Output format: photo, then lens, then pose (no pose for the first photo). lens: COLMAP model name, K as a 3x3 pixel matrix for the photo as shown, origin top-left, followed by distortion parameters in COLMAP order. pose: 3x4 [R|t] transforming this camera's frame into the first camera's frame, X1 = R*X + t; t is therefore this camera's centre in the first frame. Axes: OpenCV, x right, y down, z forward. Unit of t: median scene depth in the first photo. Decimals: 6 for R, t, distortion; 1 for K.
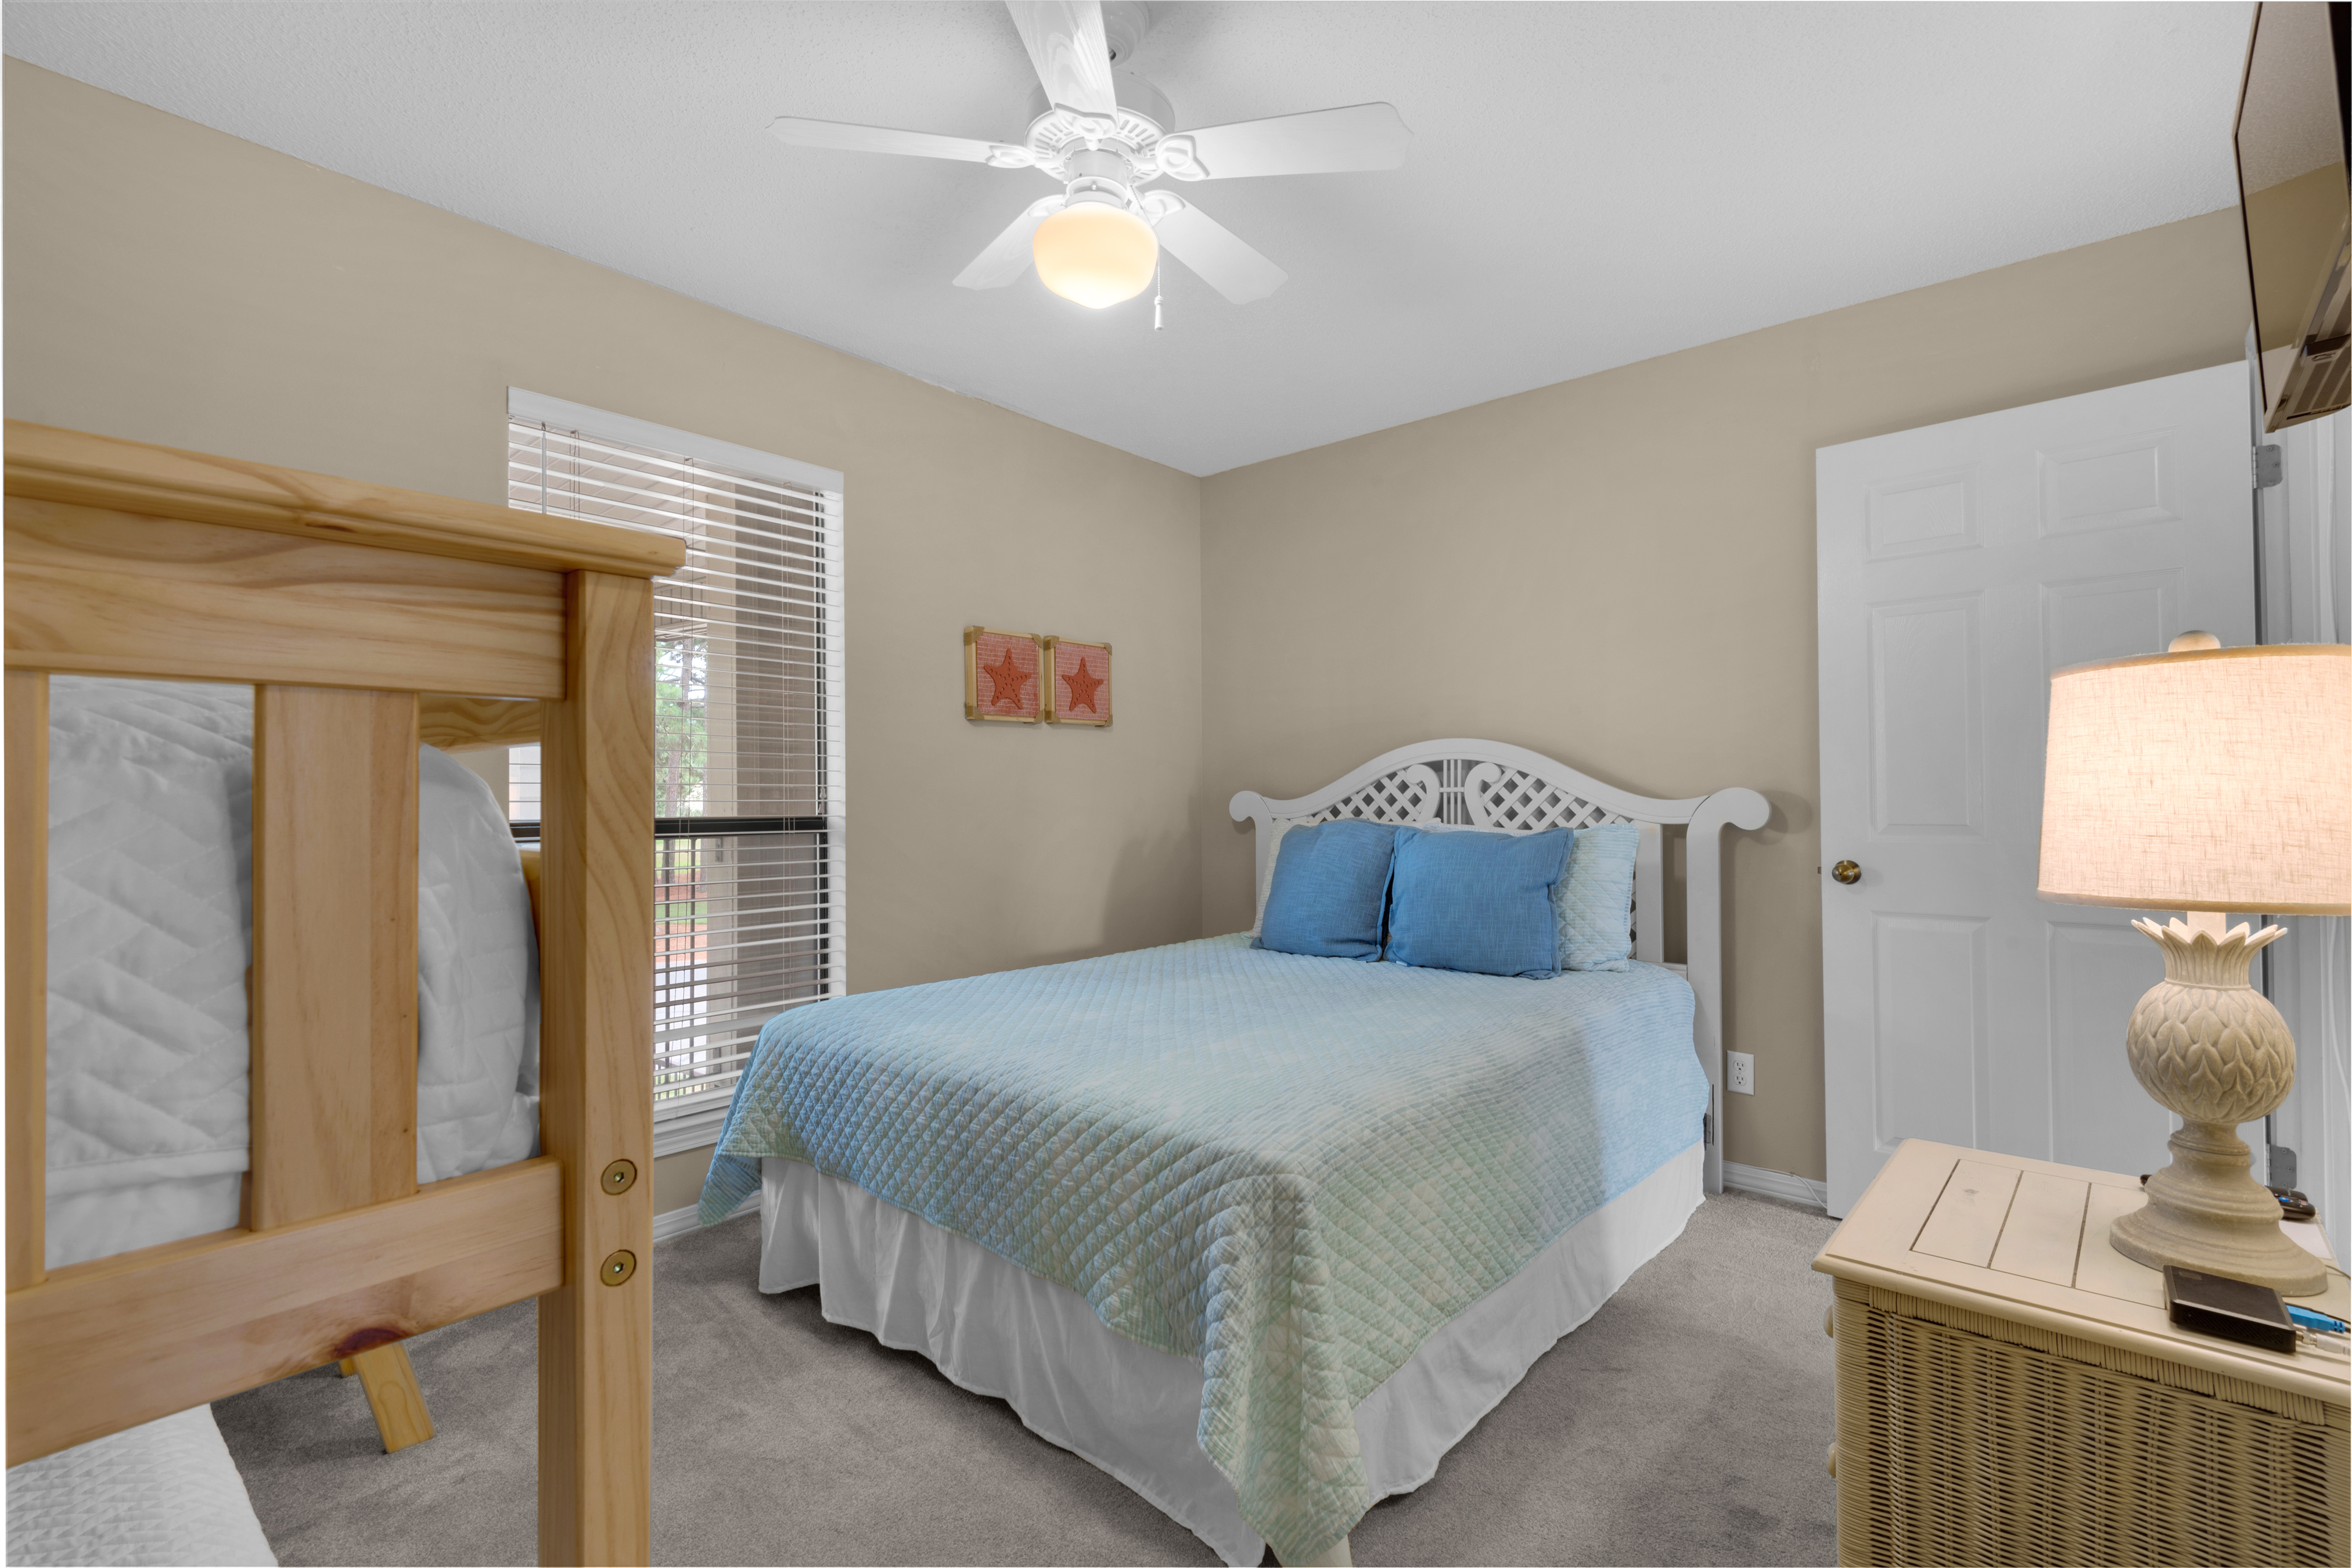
lens RADIAL K [[1065.7, 0, 1169.8], [0, 1065.7, 777.7], [0, 0, 1]] dist [0.021294, 0.000134]
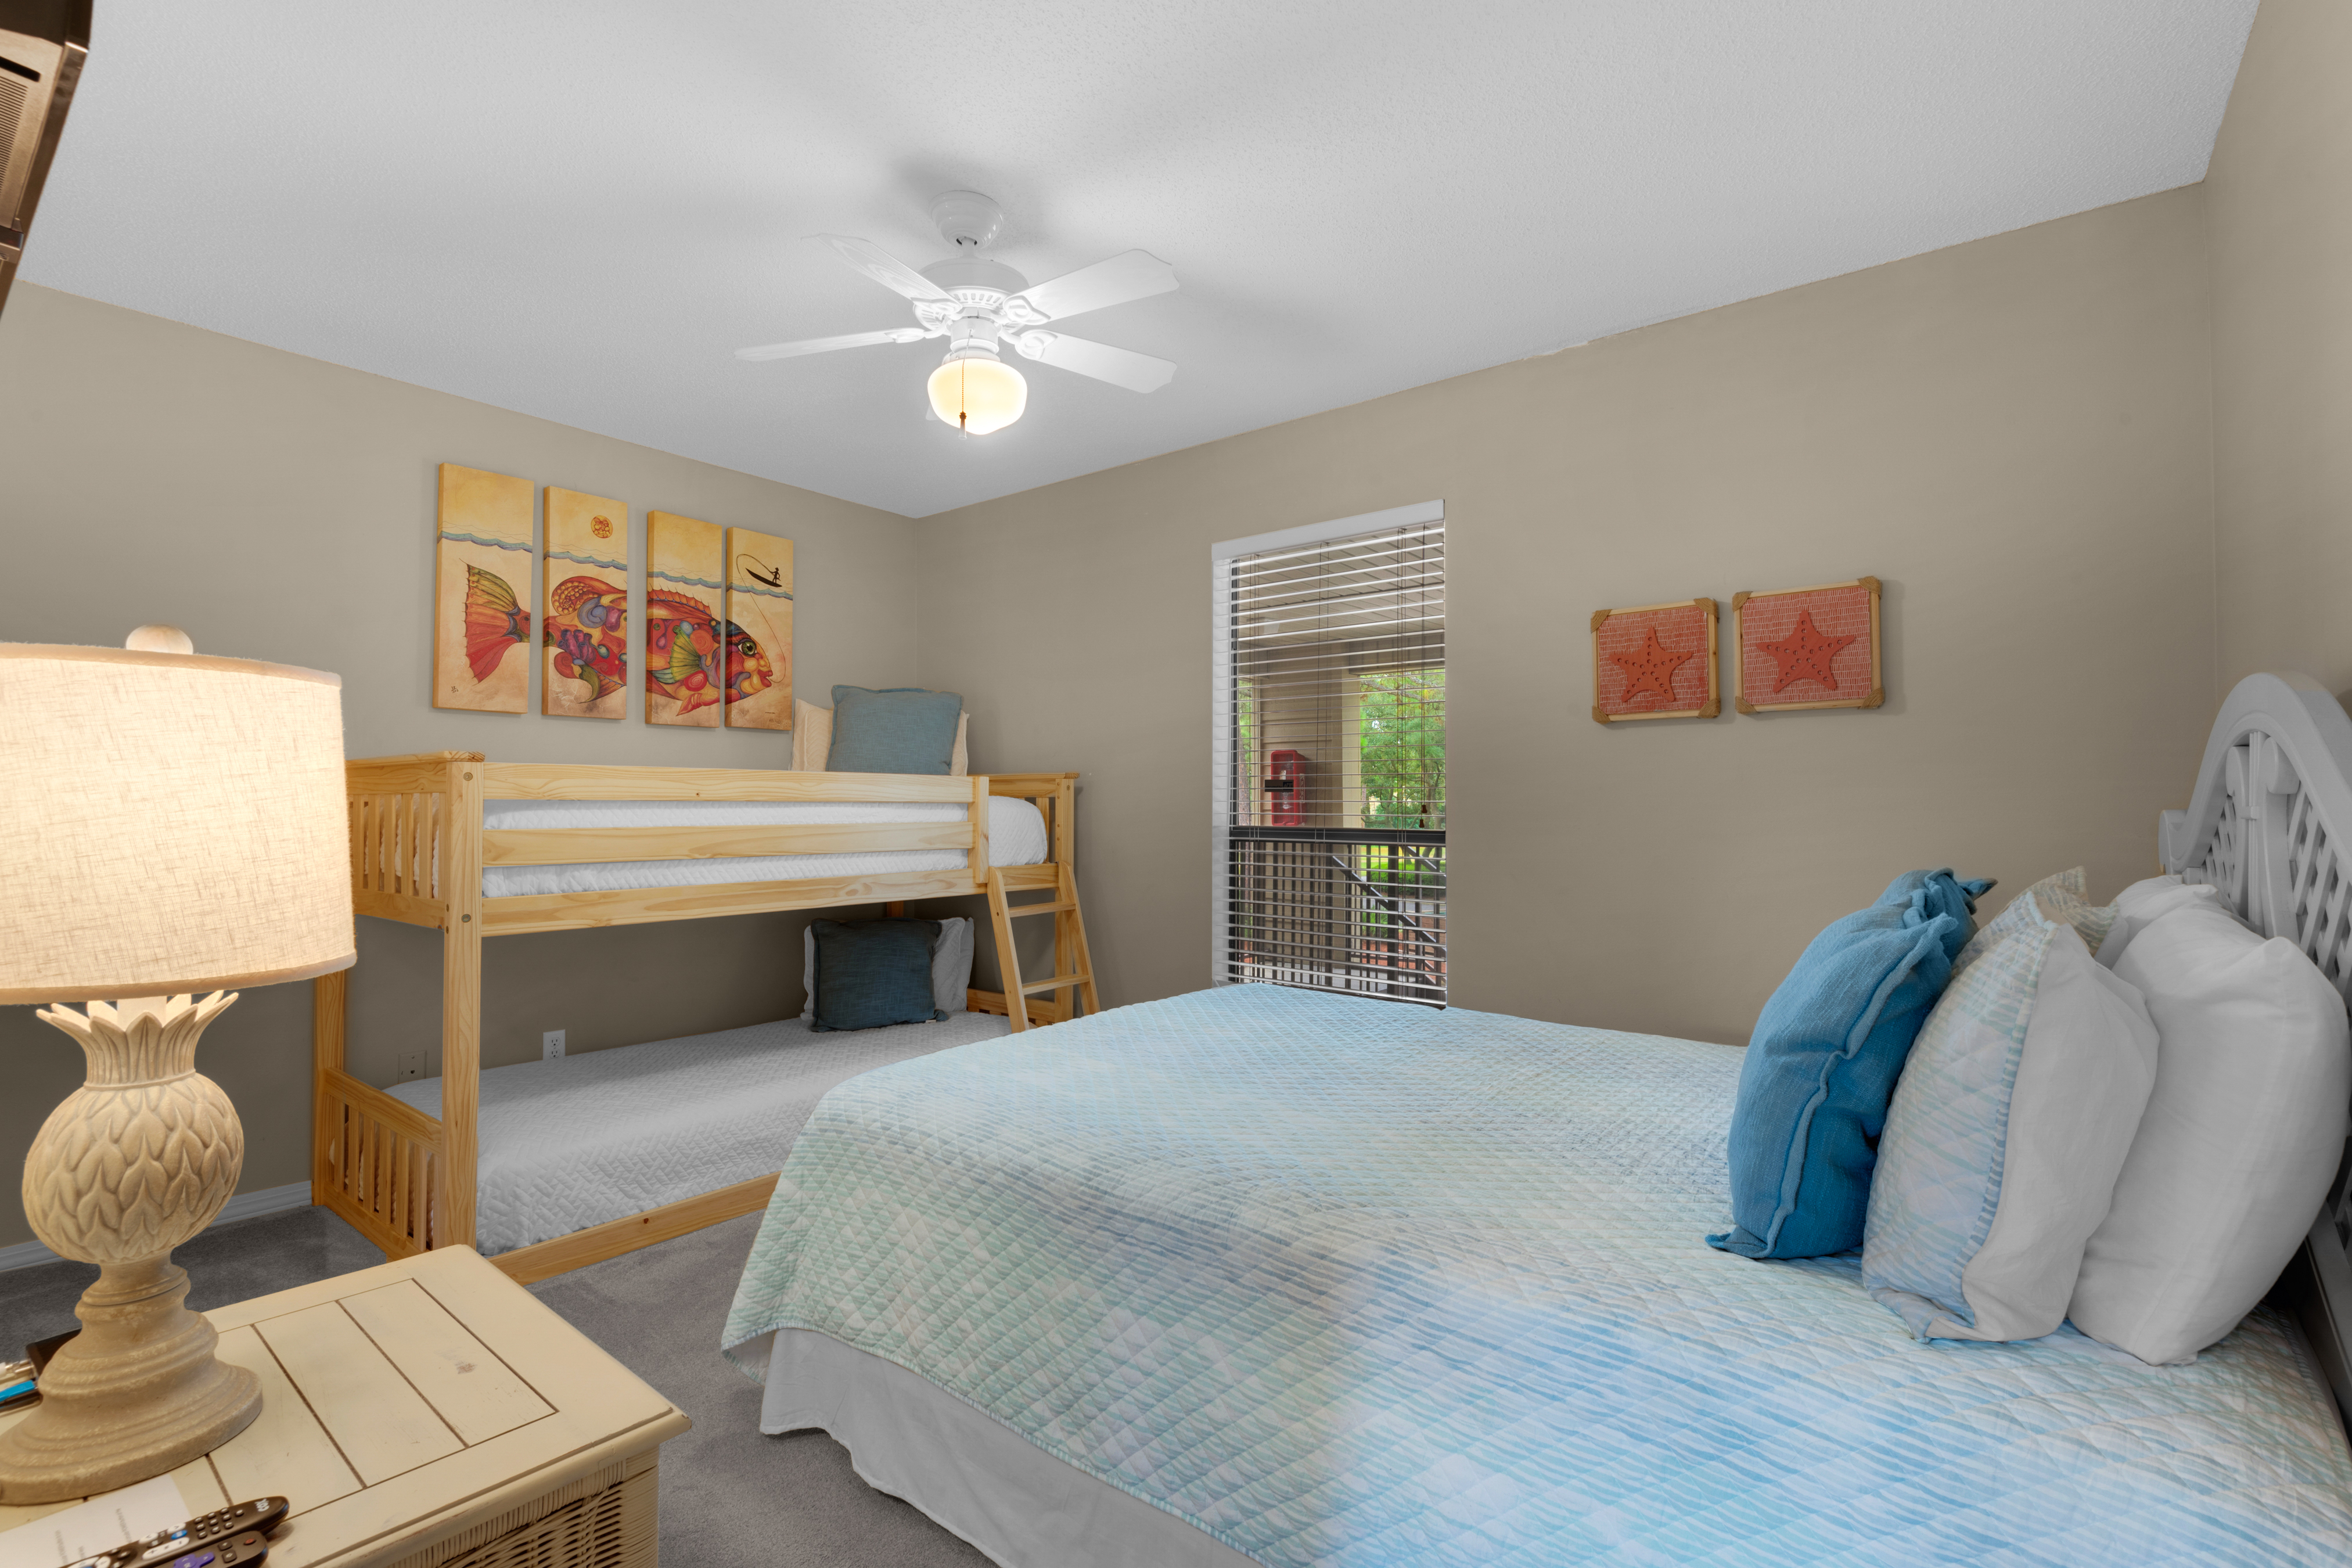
lens RADIAL K [[1065.7, 0, 1166.8], [0, 1065.7, 789.6], [0, 0, 1]] dist [0.021294, 0.000134]
pose [[0.038324, -0.019251, -0.999080, 0.628693], [0.001074, 0.999815, -0.019224, 0.014046], [0.999265, -0.000336, 0.038338, 0.615506]]
